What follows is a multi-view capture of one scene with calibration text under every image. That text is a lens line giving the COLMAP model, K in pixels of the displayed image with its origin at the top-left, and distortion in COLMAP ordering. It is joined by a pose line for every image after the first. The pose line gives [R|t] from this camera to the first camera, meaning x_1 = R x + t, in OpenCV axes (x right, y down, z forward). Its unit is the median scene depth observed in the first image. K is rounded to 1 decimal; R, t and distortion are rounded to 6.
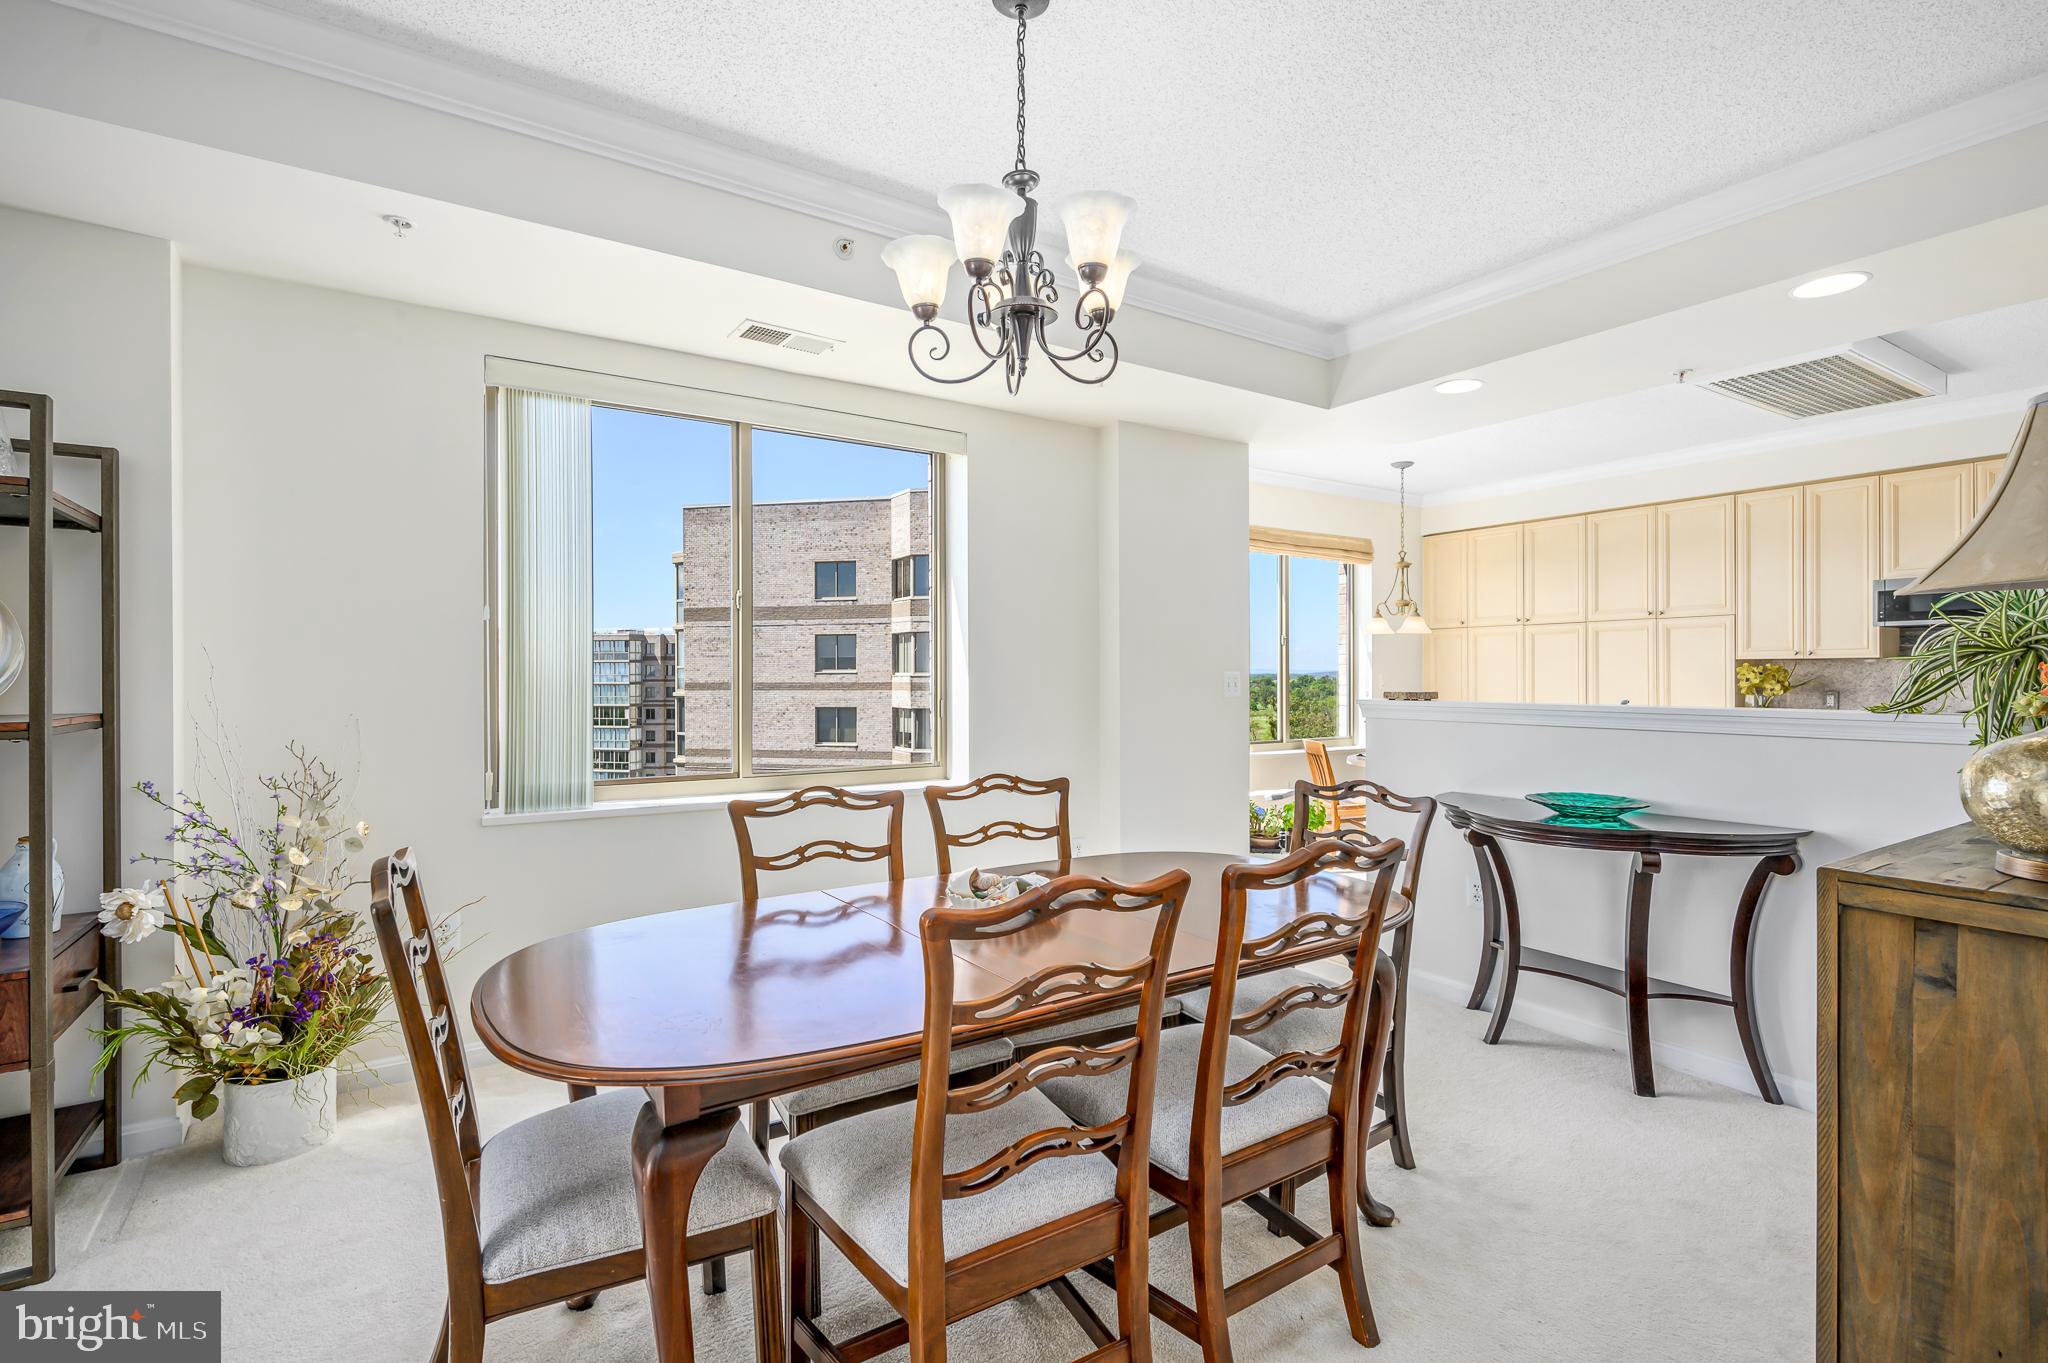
lens RADIAL K [[973.9, 0, 984.4], [0, 973.9, 677.2], [0, 0, 1]] dist [0.000398, 0.000834]
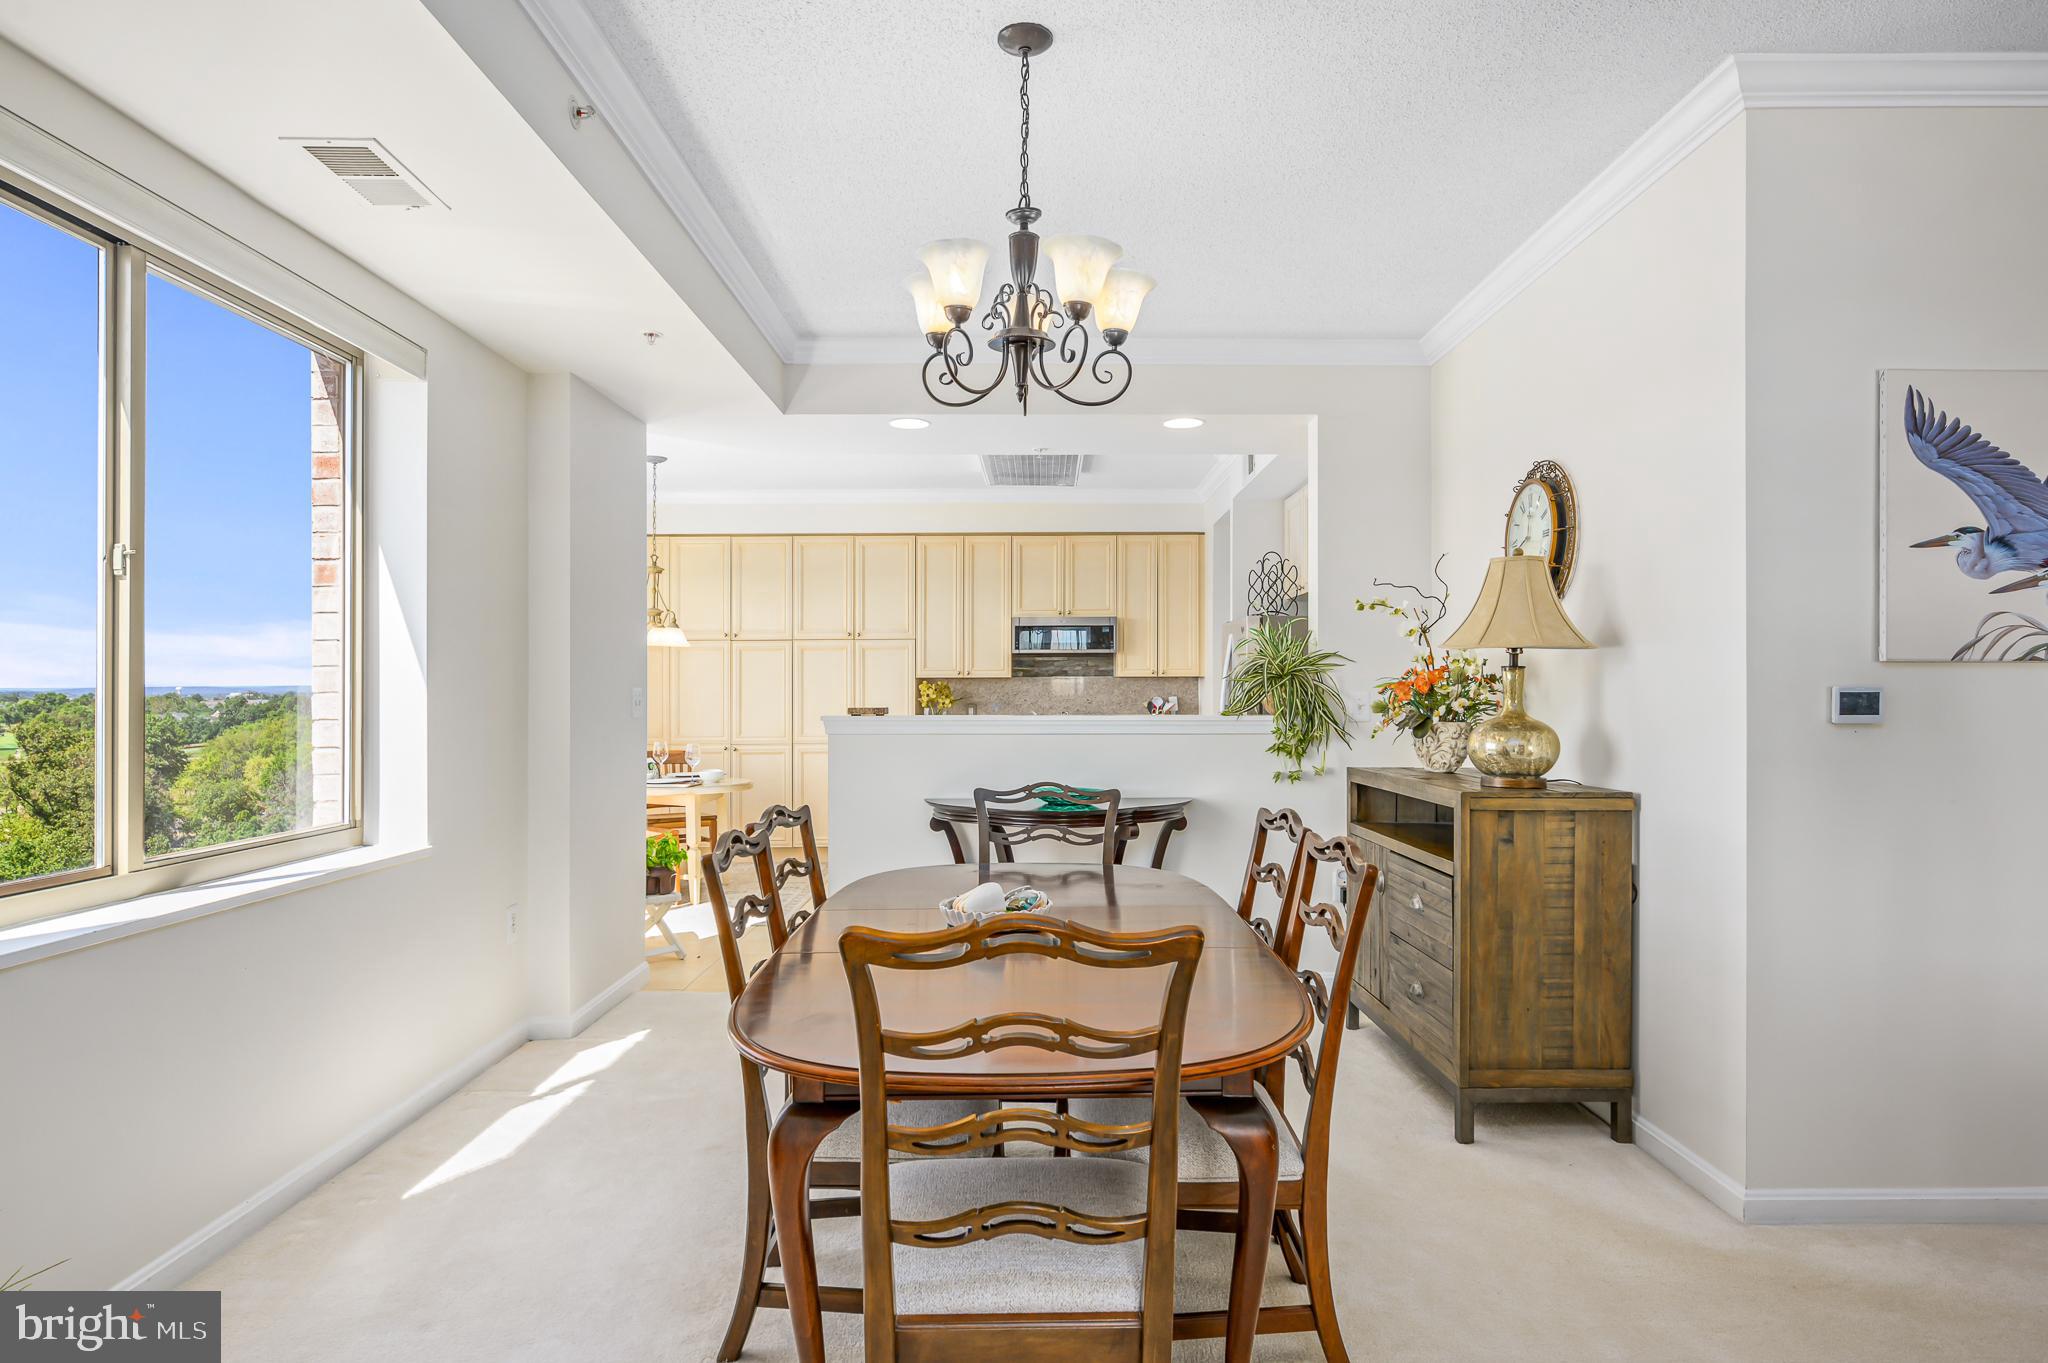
lens RADIAL K [[1225.7, 0, 1024.0], [0, 1225.7, 681.5], [0, 0, 1]] dist [-0.004504, -0.000656]
pose [[0.533999, 0.012147, 0.845398, -0.828413], [-0.004099, 0.999922, -0.011777, 0.006408], [-0.845475, 0.002824, 0.534007, 0.230073]]
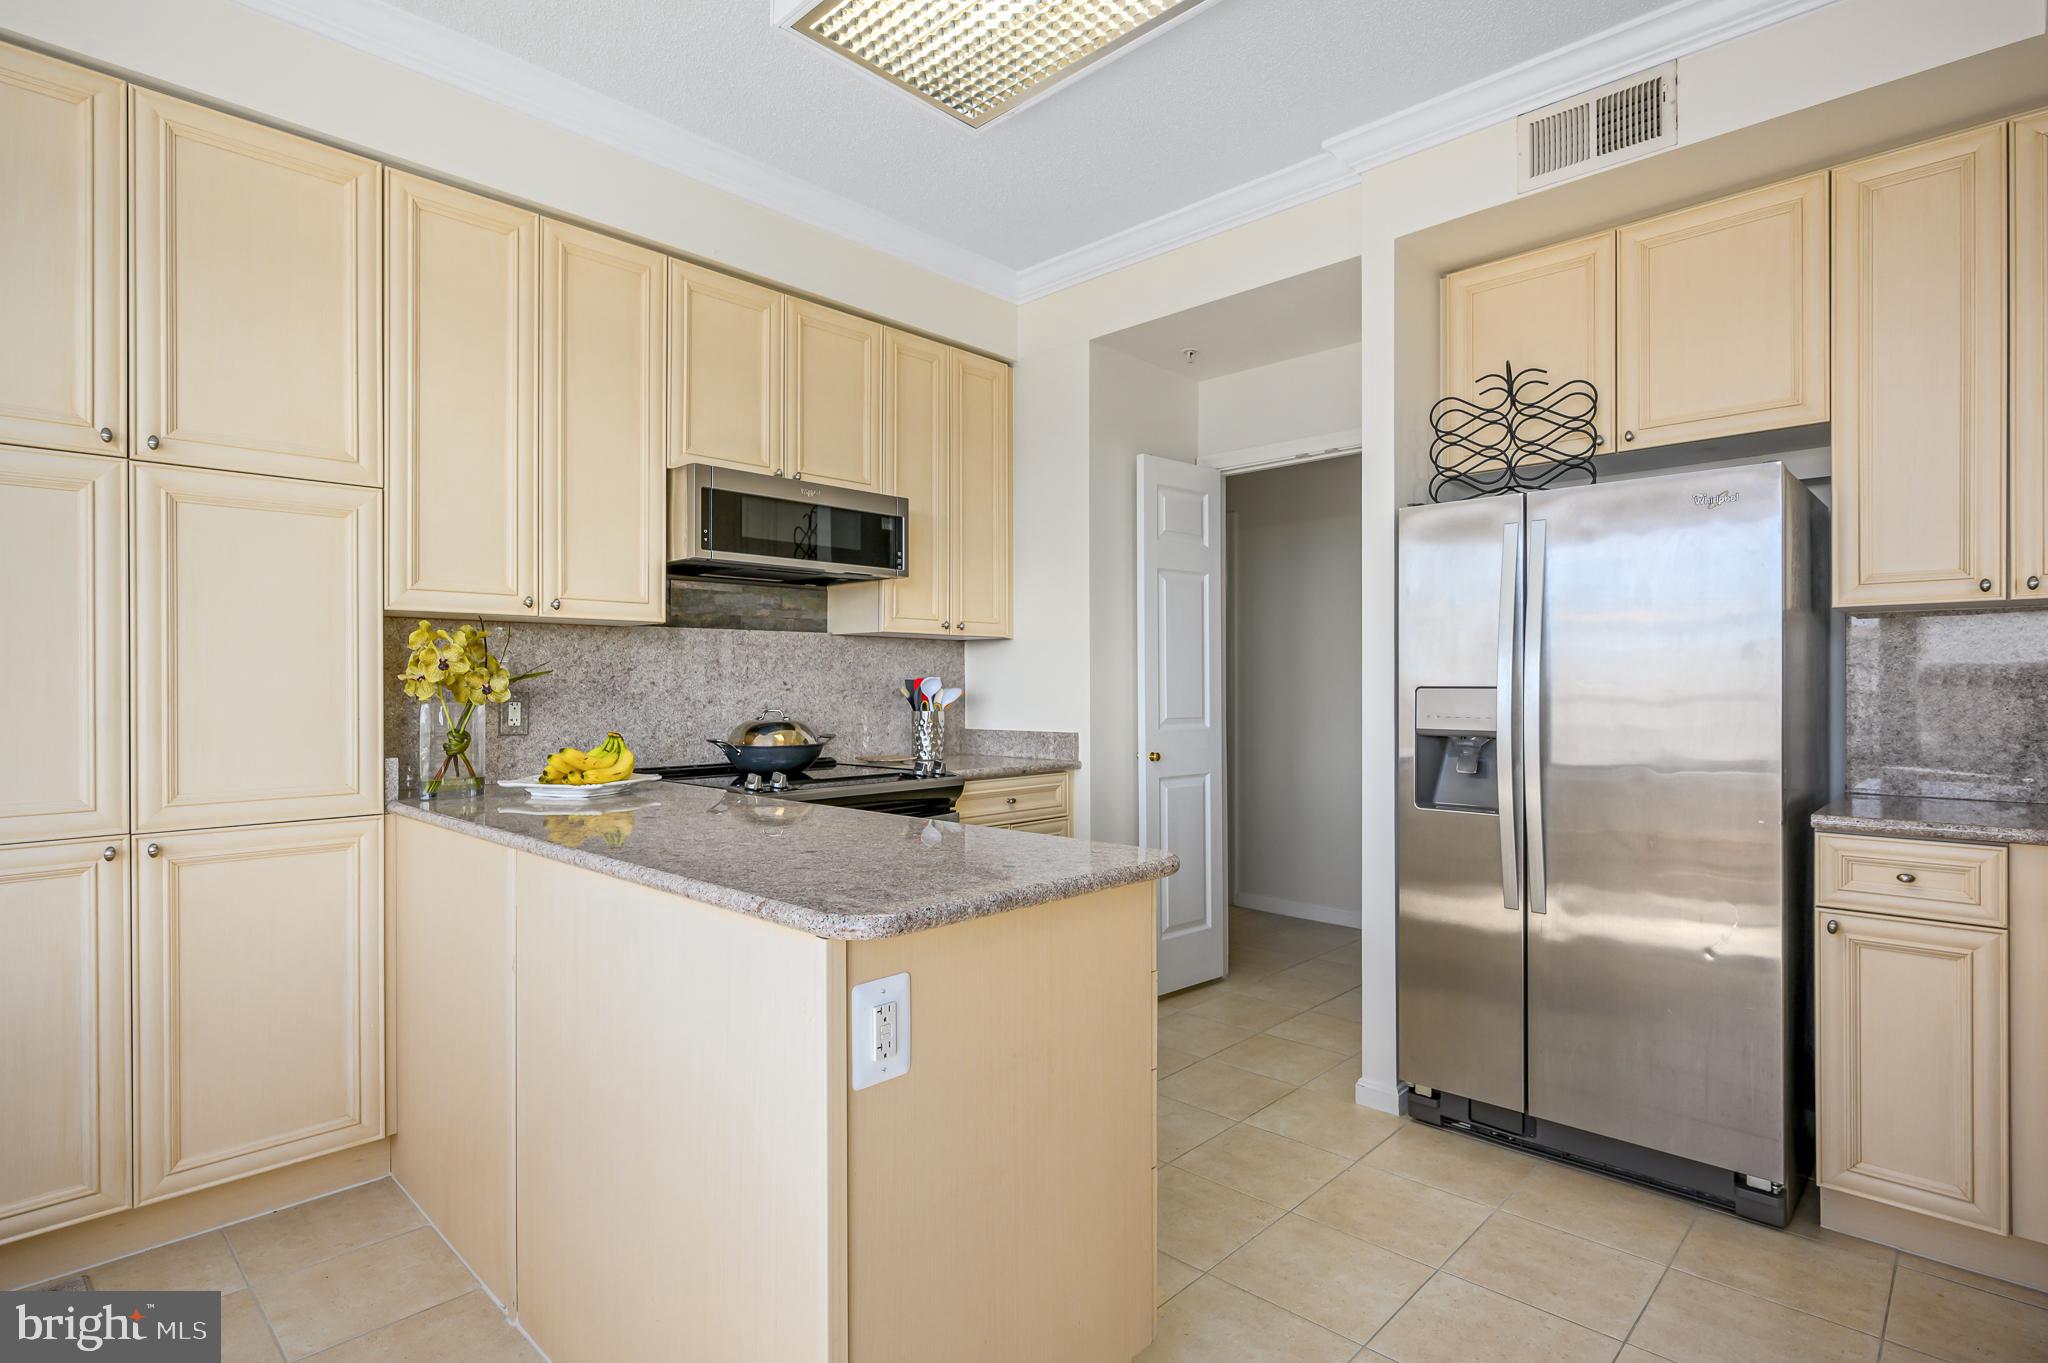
lens RADIAL K [[1009.8, 0, 1019.7], [0, 1009.8, 689.8], [0, 0, 1]] dist [-0.001459, -0.000269]
pose [[-0.239176, -0.000450, 0.970976, 0.716837], [0.001640, 0.999998, 0.000868, 0.023066], [-0.970975, 0.001800, -0.239175, 1.794701]]
